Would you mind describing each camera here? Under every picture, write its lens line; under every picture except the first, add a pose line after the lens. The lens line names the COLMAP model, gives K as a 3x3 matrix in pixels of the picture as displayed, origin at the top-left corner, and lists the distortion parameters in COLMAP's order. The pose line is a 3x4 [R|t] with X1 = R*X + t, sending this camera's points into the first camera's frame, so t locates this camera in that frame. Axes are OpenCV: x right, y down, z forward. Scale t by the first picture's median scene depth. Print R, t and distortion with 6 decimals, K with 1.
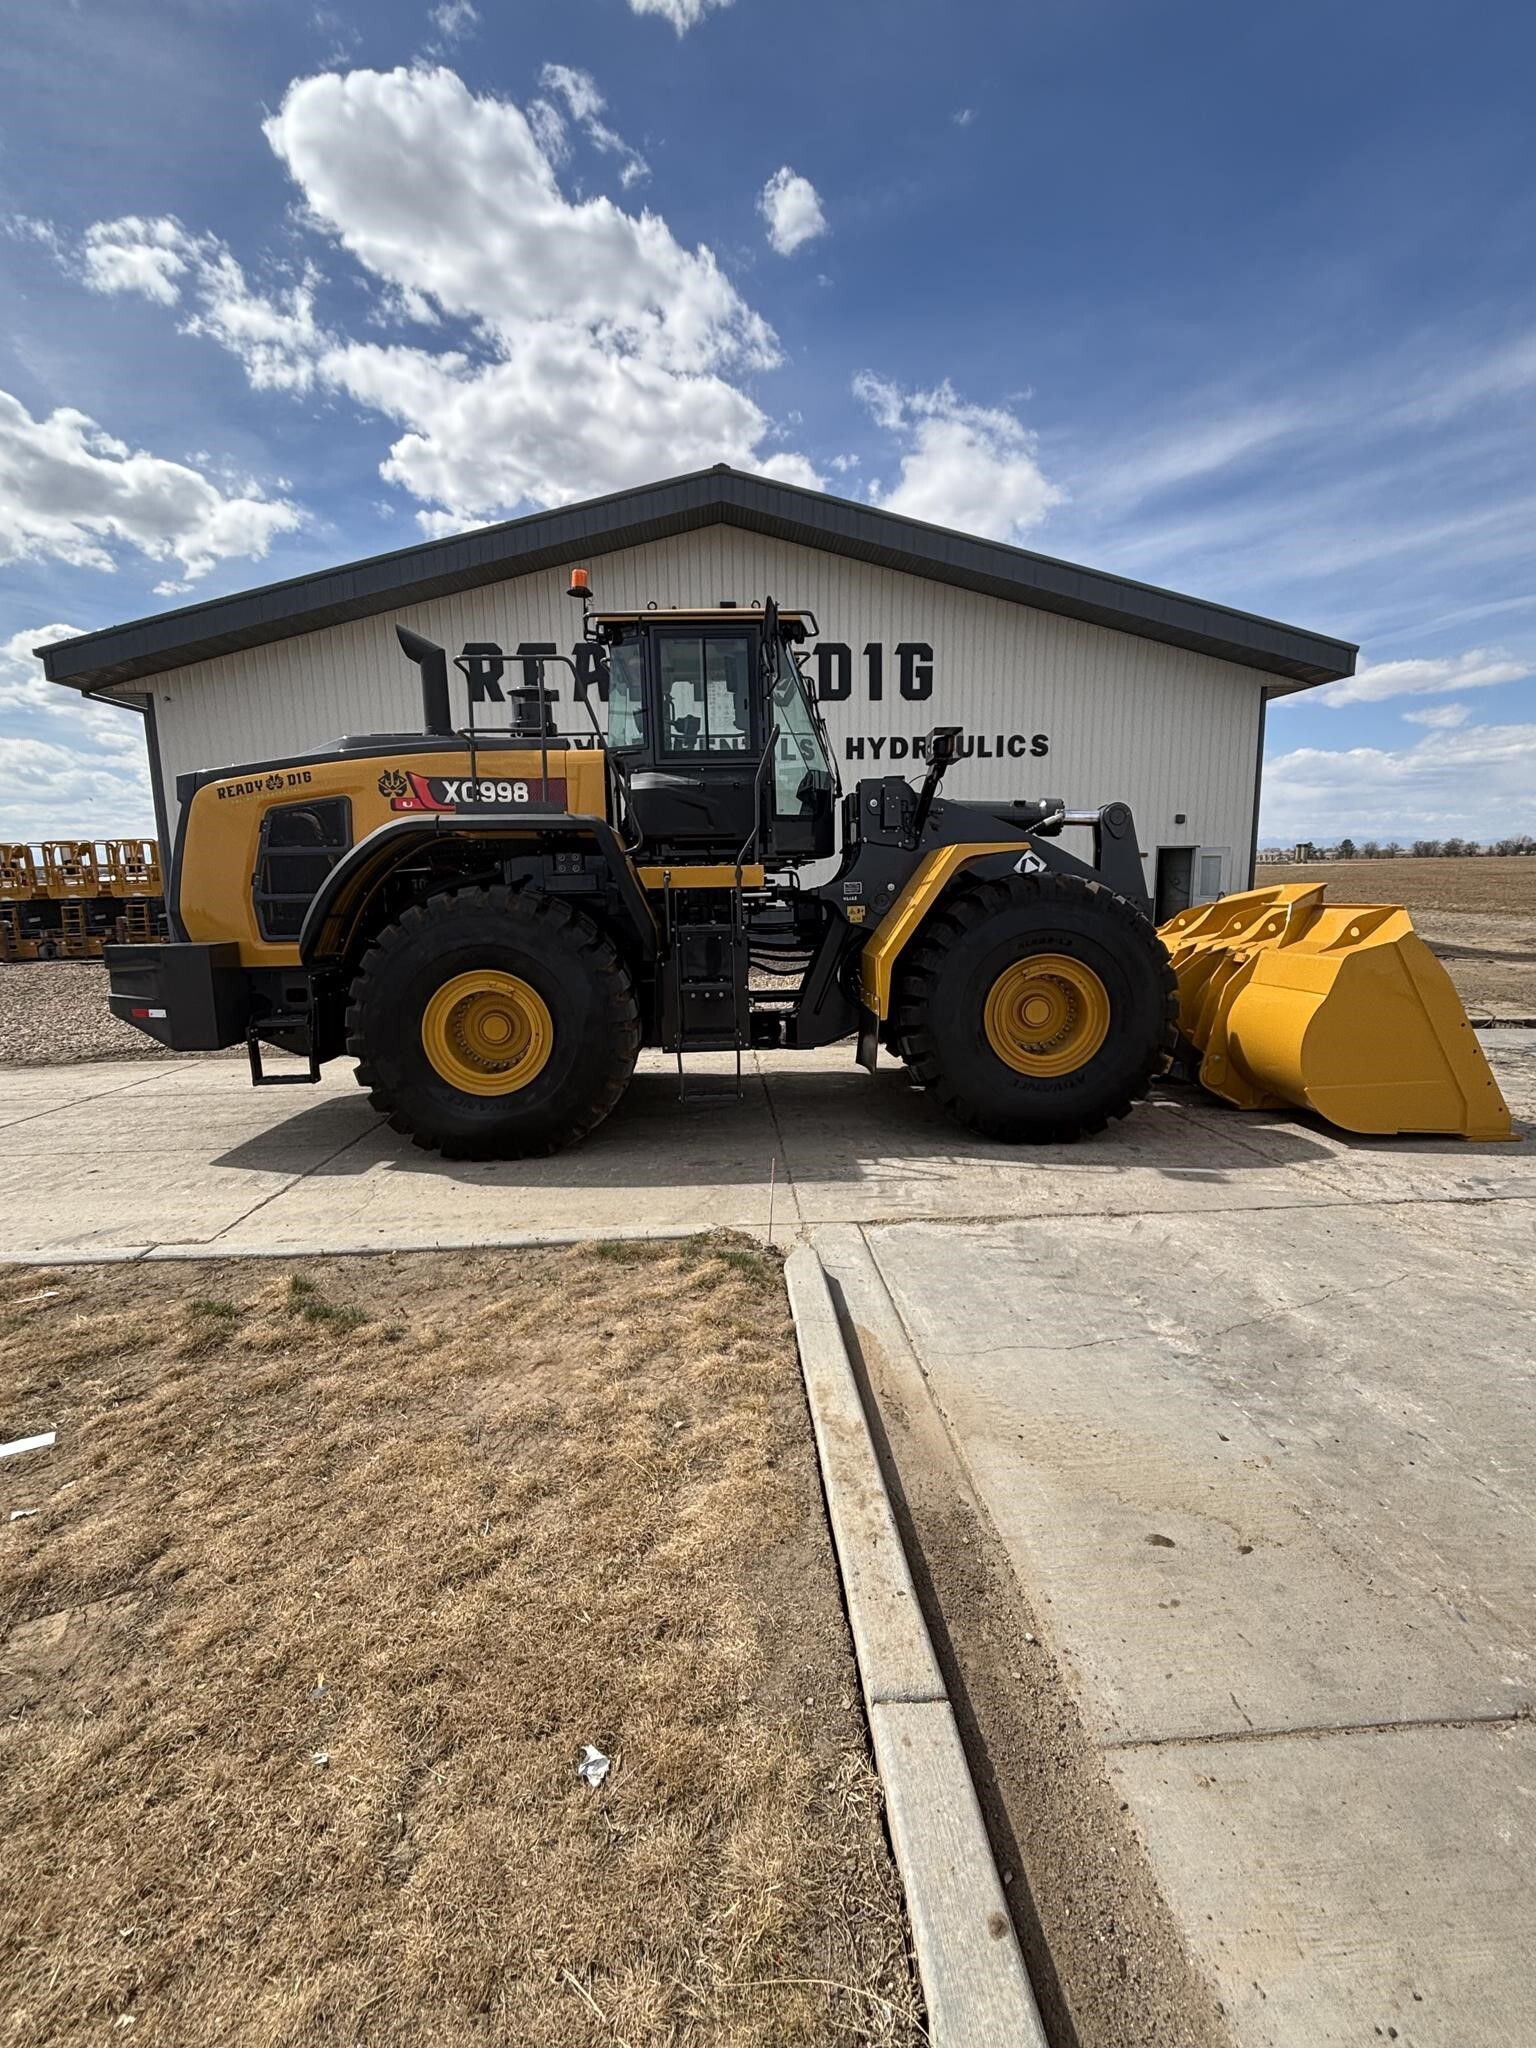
lens RADIAL K [[931.0, 0, 761.8], [0, 931.0, 987.6], [0, 0, 1]] dist [-0.003388, 0.002010]
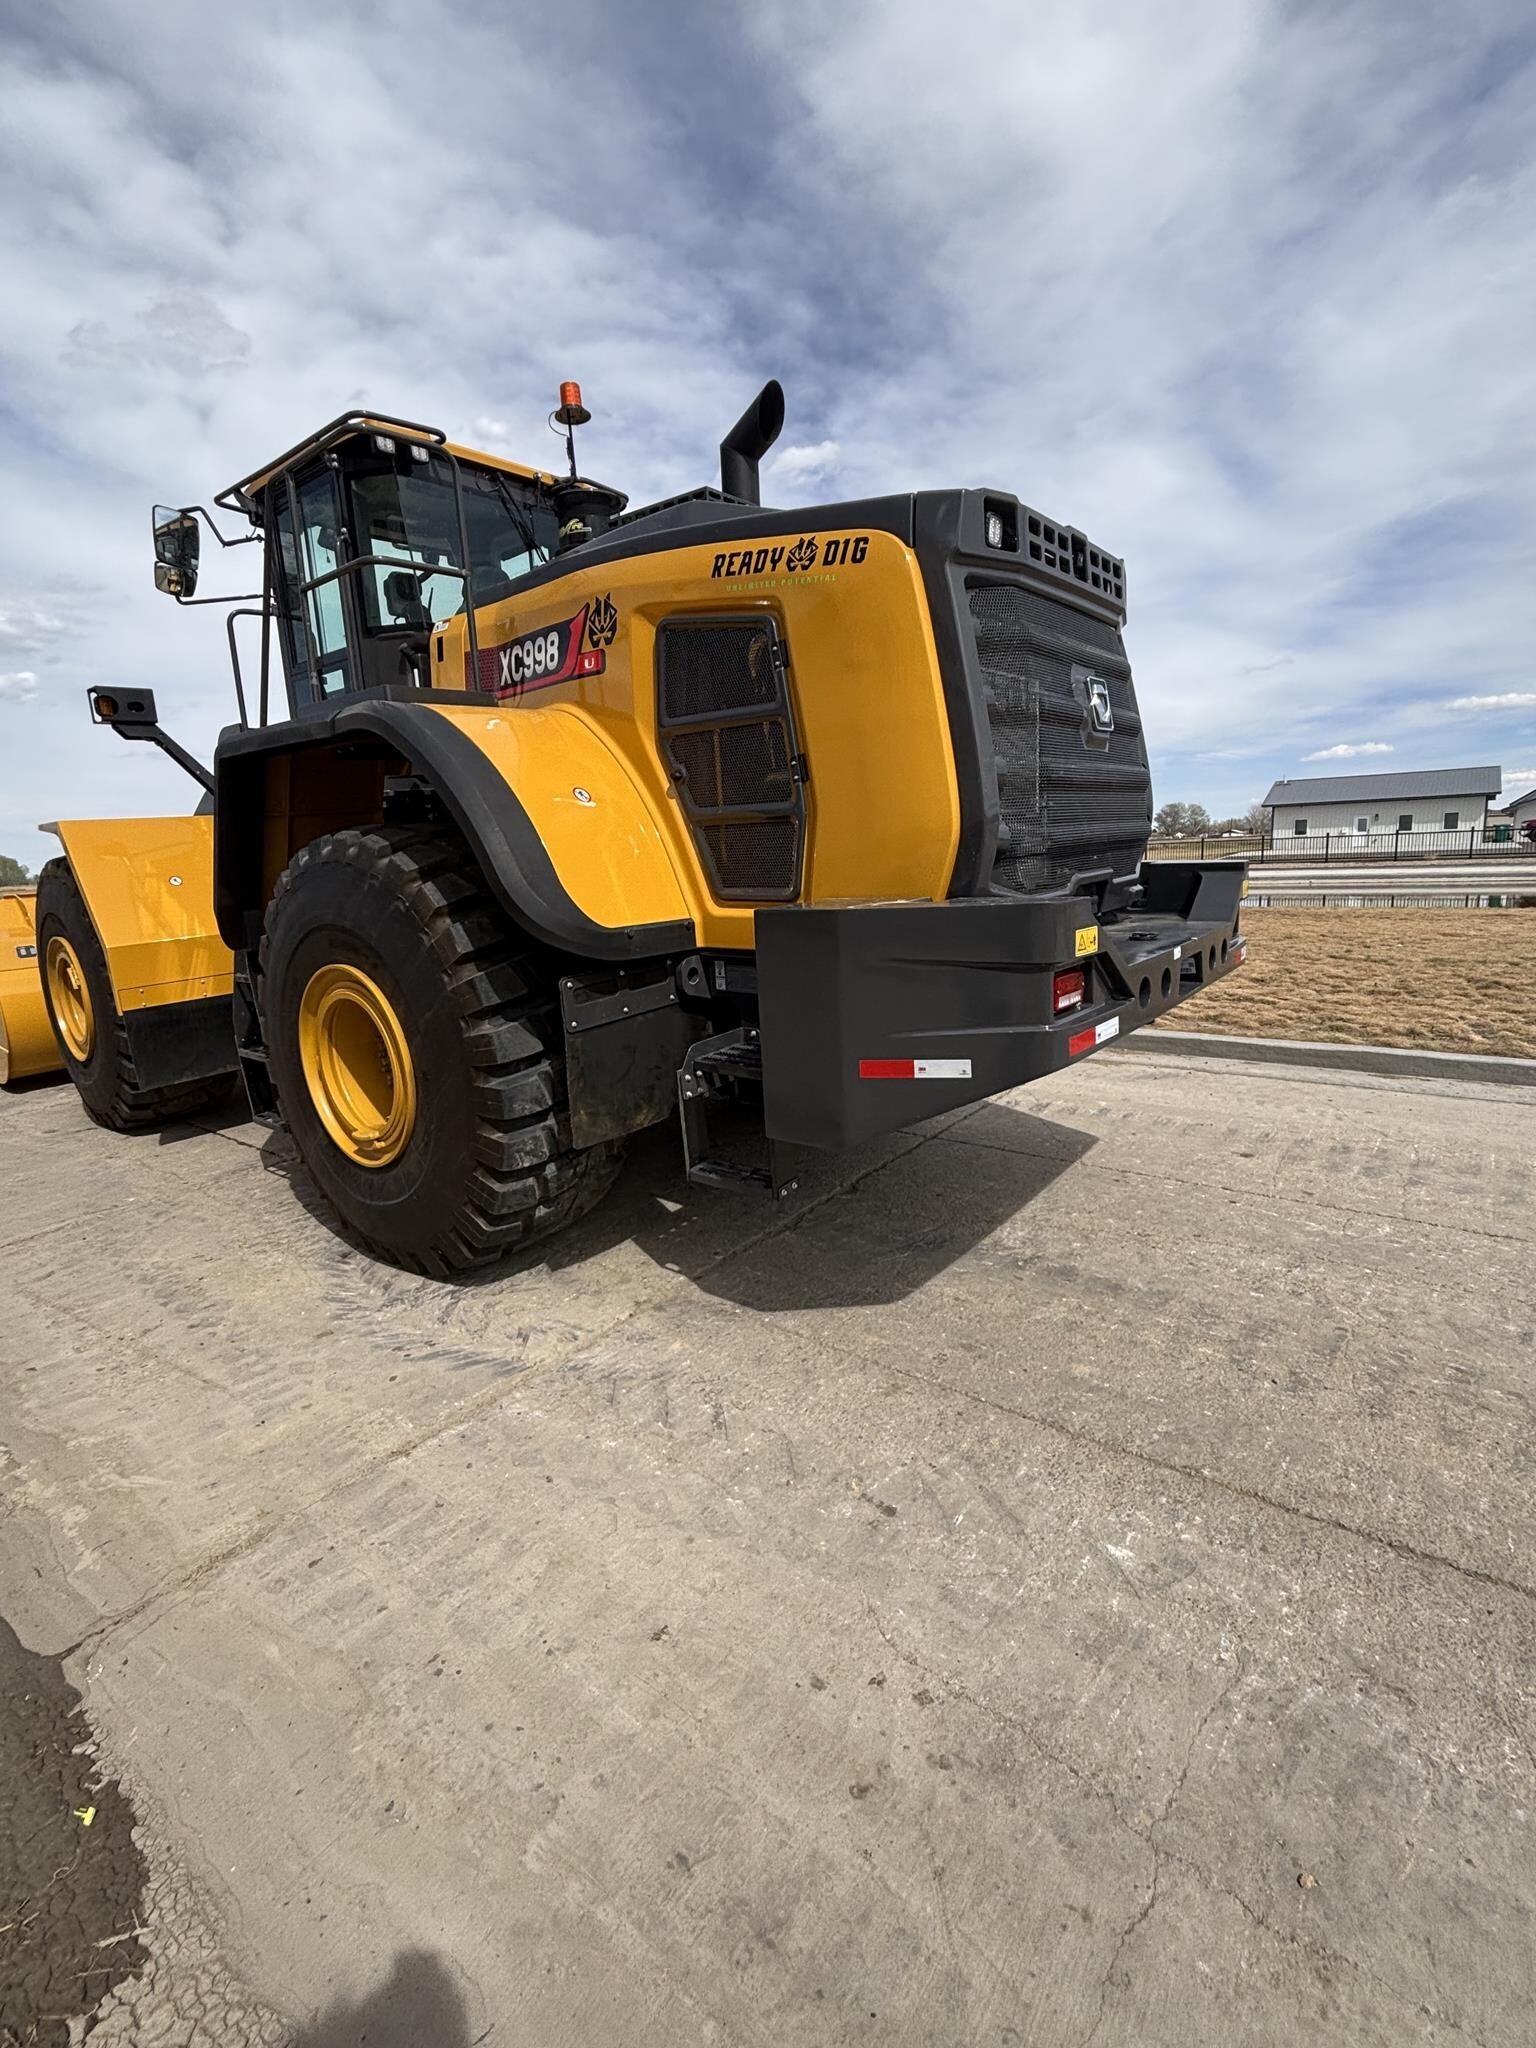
lens RADIAL K [[931.0, 0, 772.6], [0, 931.0, 1017.9], [0, 0, 1]] dist [-0.003388, 0.002010]
pose [[-0.748603, -0.064168, 0.659906, -0.910853], [0.137782, 0.958521, 0.249506, -0.146557], [-0.648544, 0.277704, -0.708711, 1.728487]]
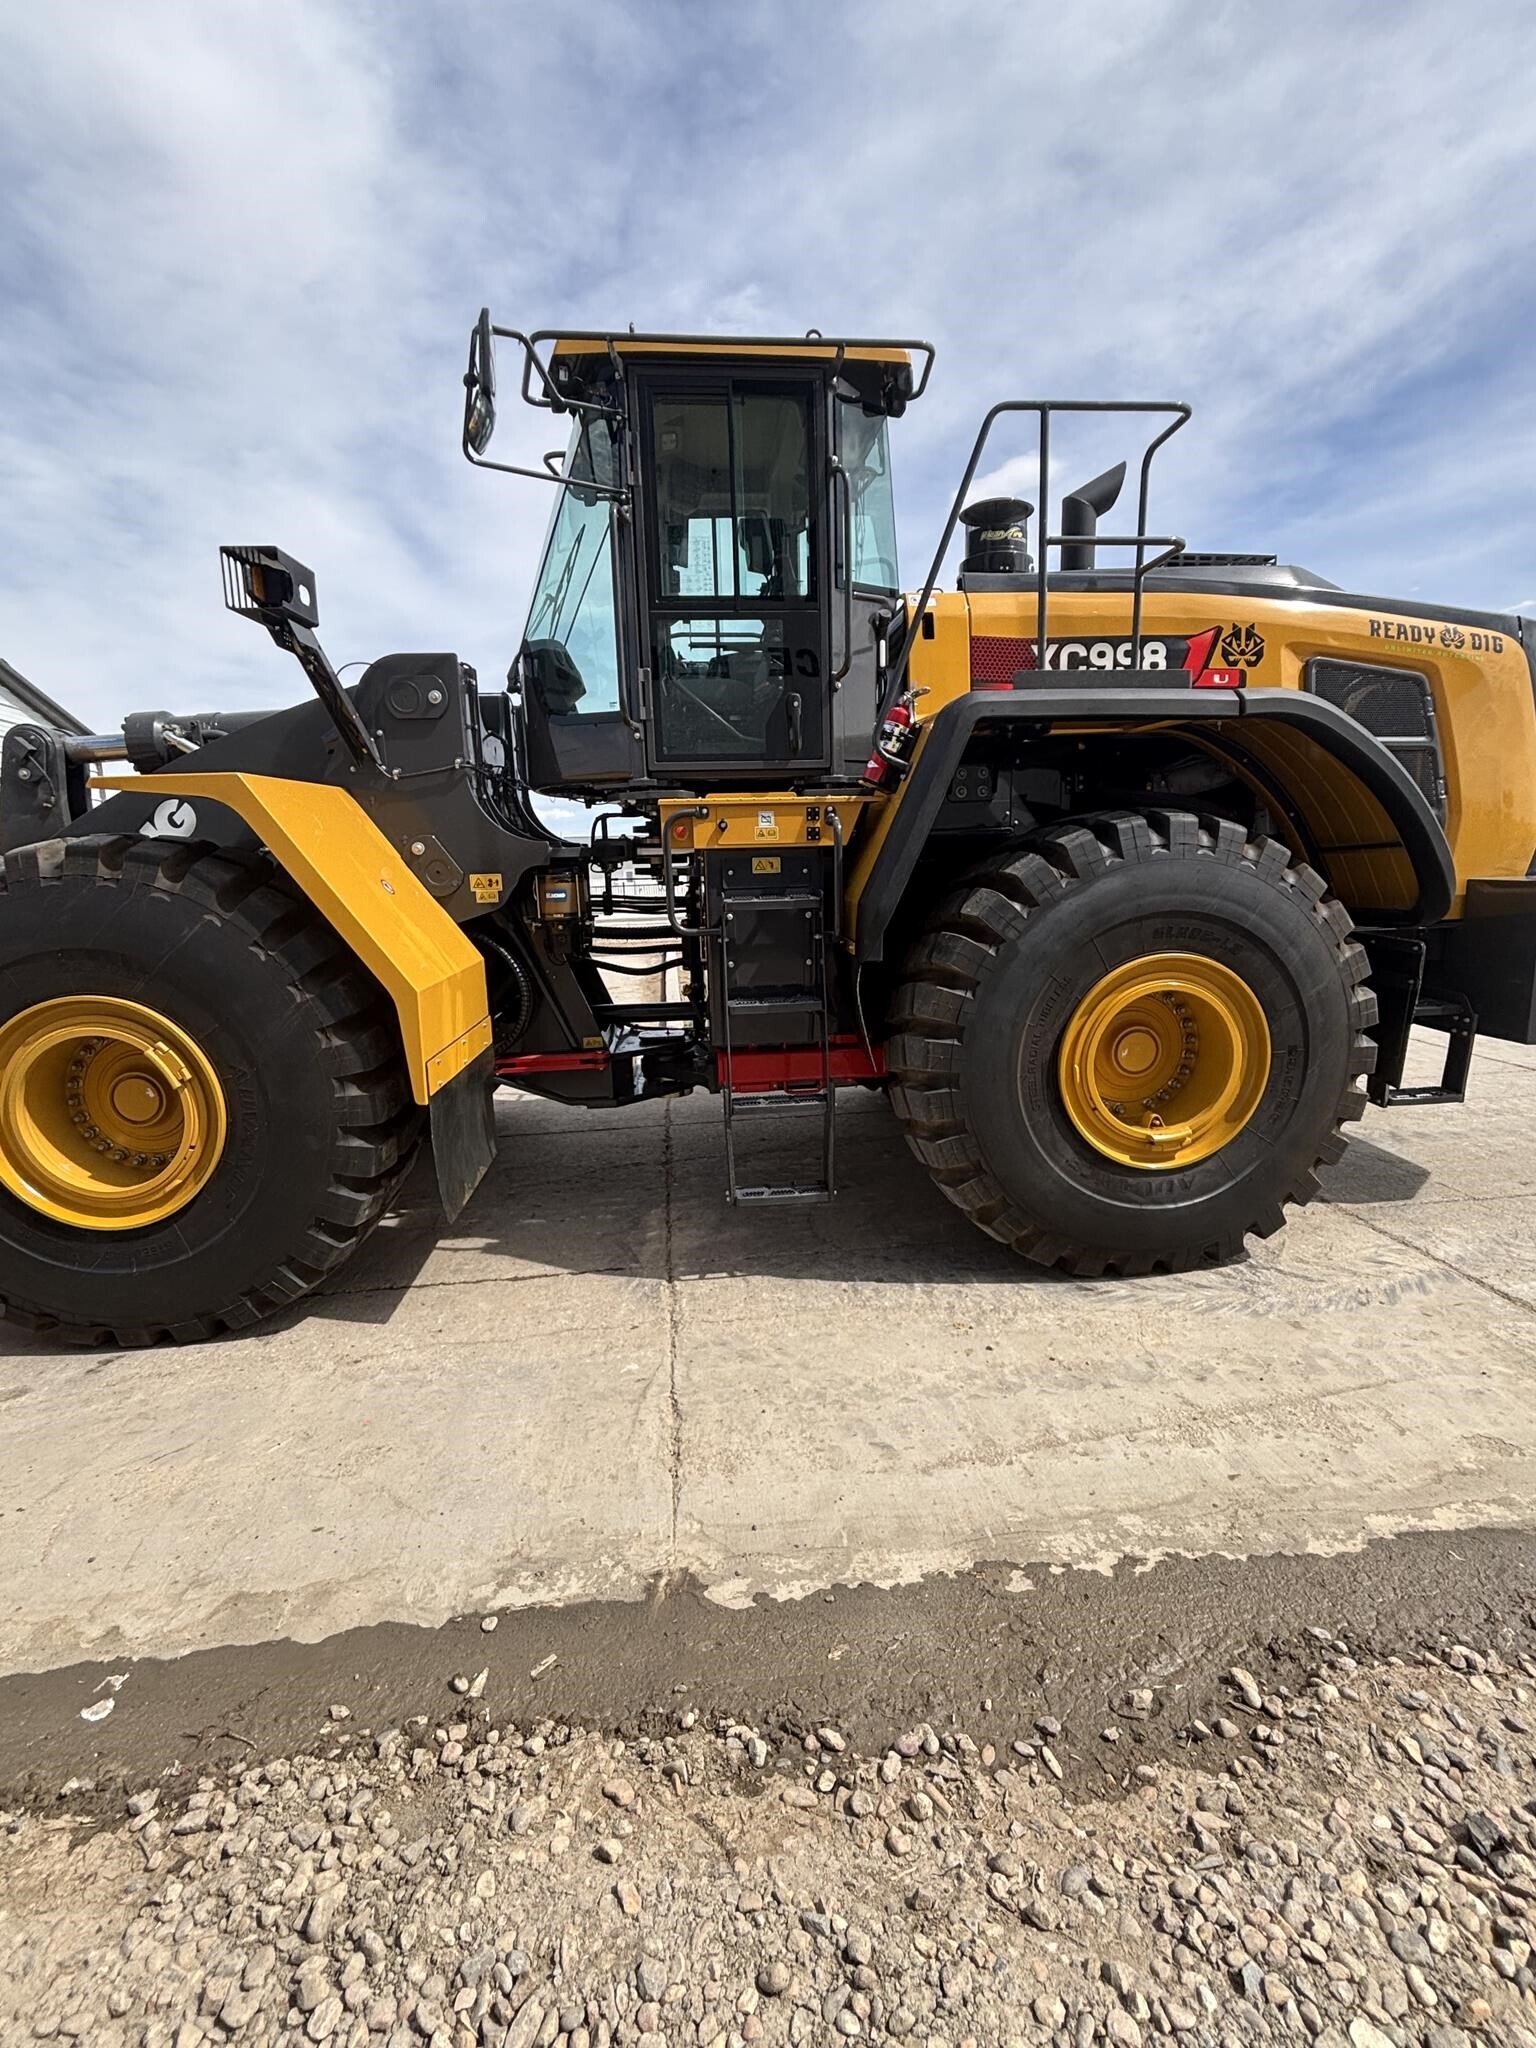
lens RADIAL K [[931.0, 0, 775.1], [0, 931.0, 1023.6], [0, 0, 1]] dist [-0.003388, 0.002010]
pose [[-0.996953, 0.062412, -0.046794, -0.054521], [0.046925, 0.959034, 0.279378, -0.195949], [0.062313, 0.276331, -0.959040, 2.006942]]
